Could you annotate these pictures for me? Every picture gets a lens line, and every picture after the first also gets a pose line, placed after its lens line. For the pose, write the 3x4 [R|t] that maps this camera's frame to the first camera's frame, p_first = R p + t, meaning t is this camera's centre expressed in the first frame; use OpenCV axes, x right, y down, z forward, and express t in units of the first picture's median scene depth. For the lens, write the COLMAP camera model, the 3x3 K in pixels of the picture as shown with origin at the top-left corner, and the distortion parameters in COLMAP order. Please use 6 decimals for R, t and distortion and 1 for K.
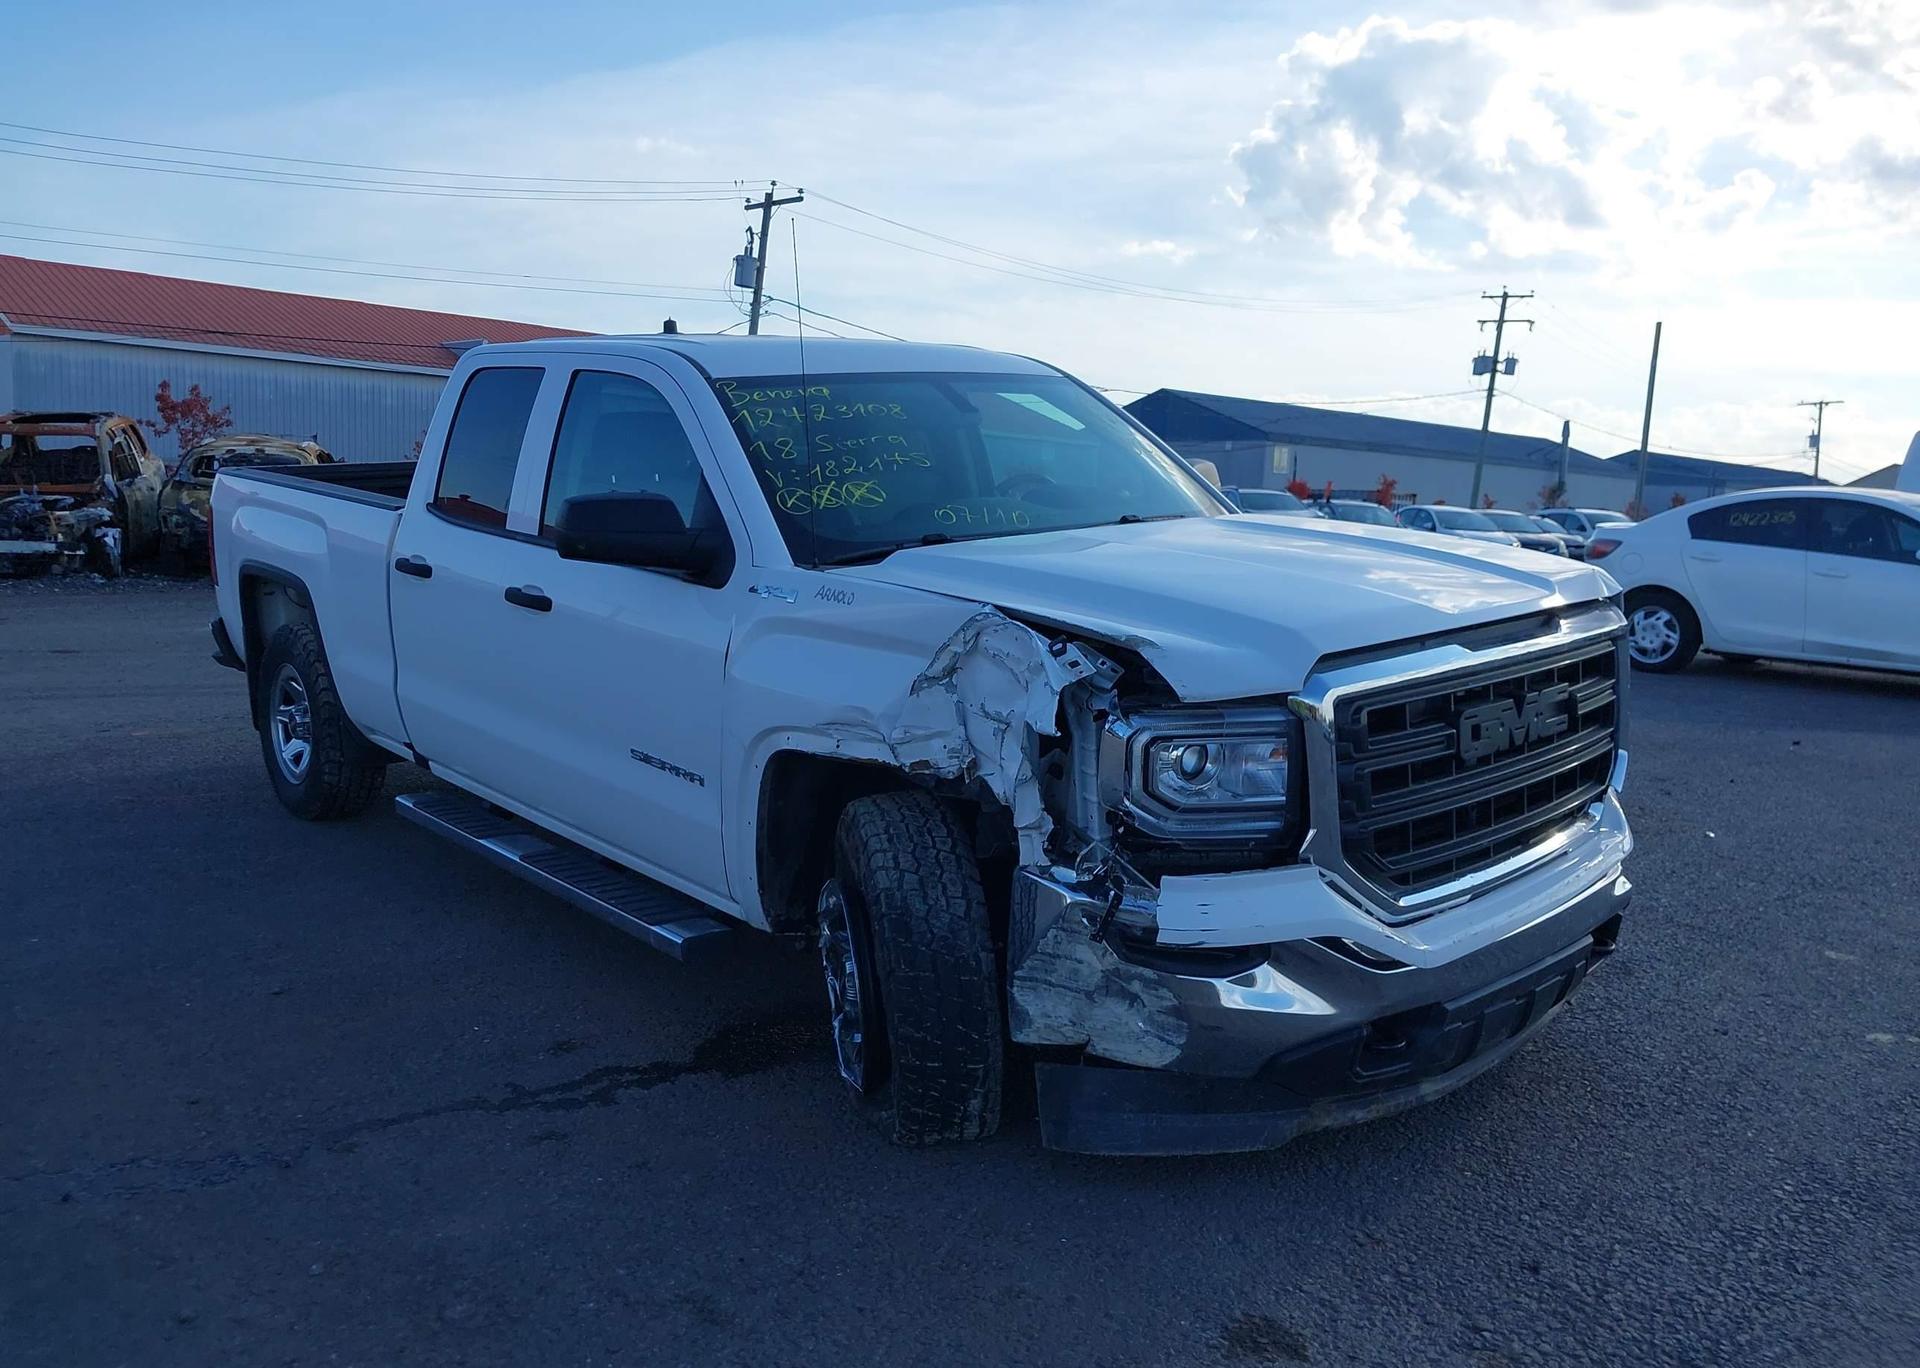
lens RADIAL K [[1561.3, 0, 960.0], [0, 1561.3, 684.0], [0, 0, 1]] dist [0.029510, -0.037221]
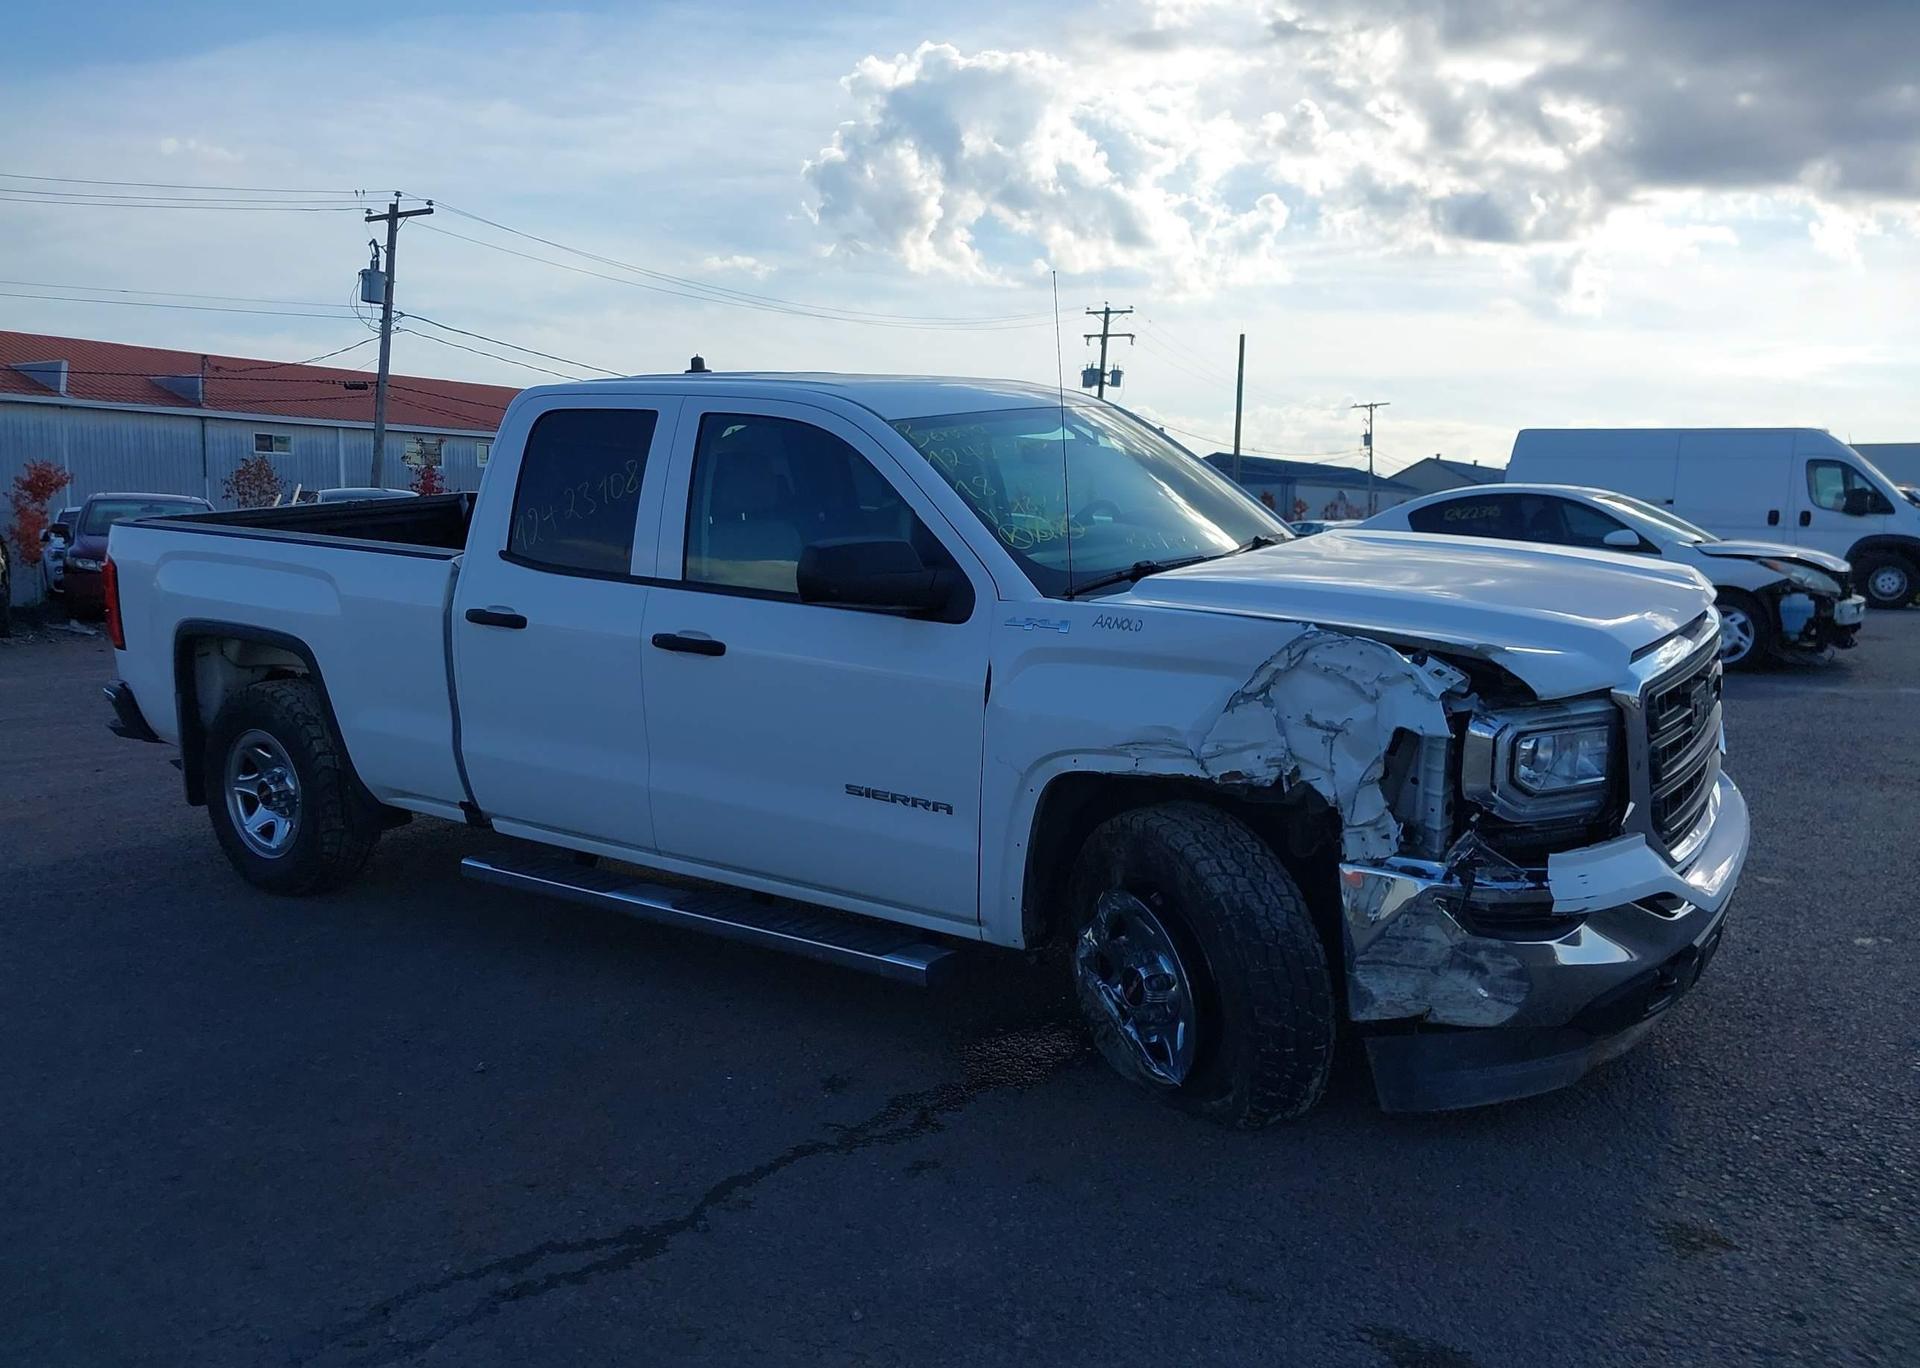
lens RADIAL K [[1545.2, 0, 960.0], [0, 1545.2, 684.0], [0, 0, 1]] dist [0.069106, -0.085927]
pose [[0.964477, -0.063994, 0.256300, -0.231492], [0.065631, 0.997842, 0.002168, -0.012708], [-0.255885, 0.014730, 0.966595, 0.005242]]
